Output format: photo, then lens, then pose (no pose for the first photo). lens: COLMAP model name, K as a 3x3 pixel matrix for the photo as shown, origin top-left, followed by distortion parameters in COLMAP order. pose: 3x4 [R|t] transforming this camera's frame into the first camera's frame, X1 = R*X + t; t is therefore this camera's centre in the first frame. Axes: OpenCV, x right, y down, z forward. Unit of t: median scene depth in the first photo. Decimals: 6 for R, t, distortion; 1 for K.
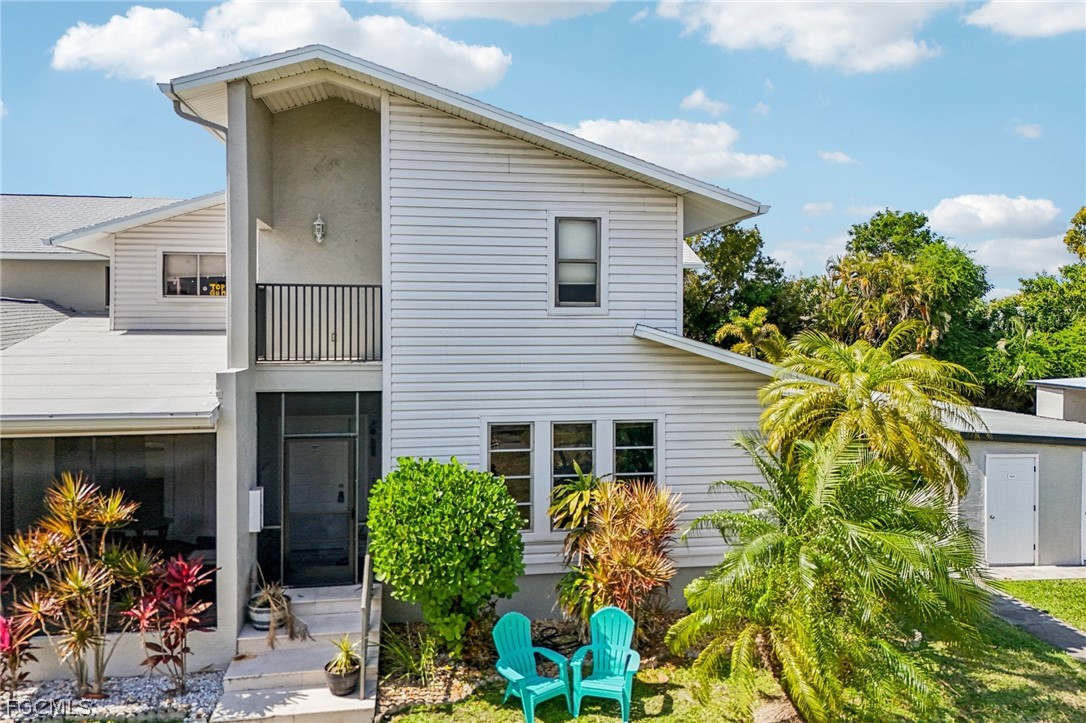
lens RADIAL K [[813.2, 0, 546.0], [0, 813.2, 341.8], [0, 0, 1]] dist [0.057807, -0.045627]
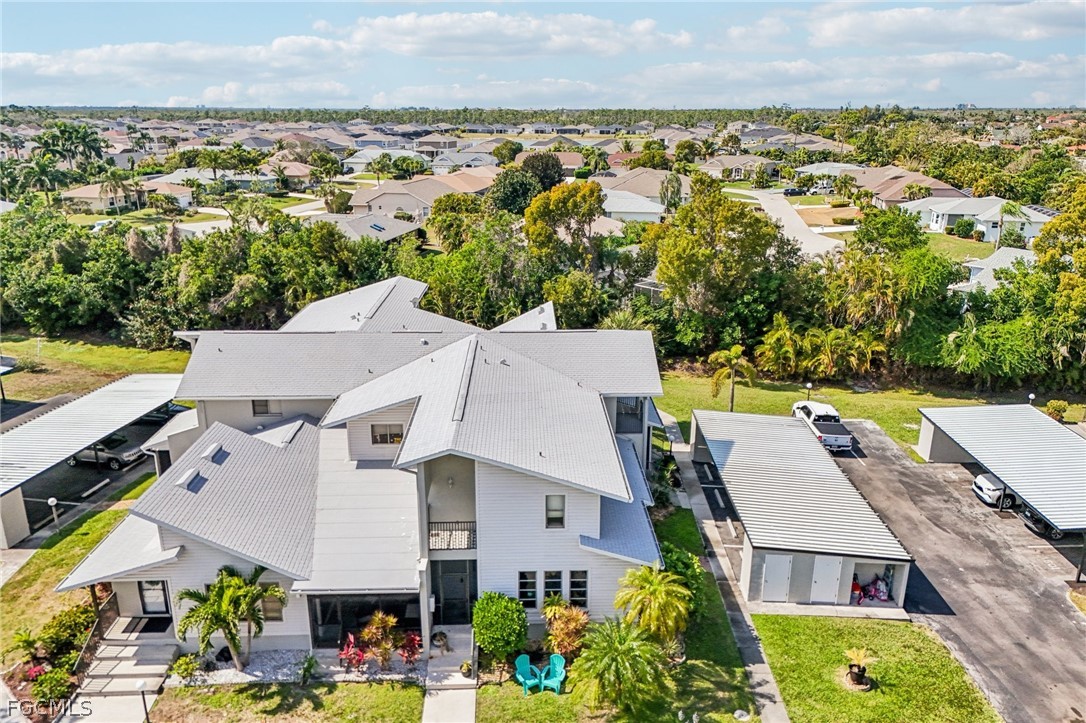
lens RADIAL K [[813.2, 0, 543.7], [0, 813.2, 361.5], [0, 0, 1]] dist [0.057807, -0.045627]
pose [[0.991795, 0.038384, -0.121938, 0.299897], [-0.001657, 0.957637, 0.287973, -1.296850], [0.127826, -0.285408, 0.949844, -1.251744]]
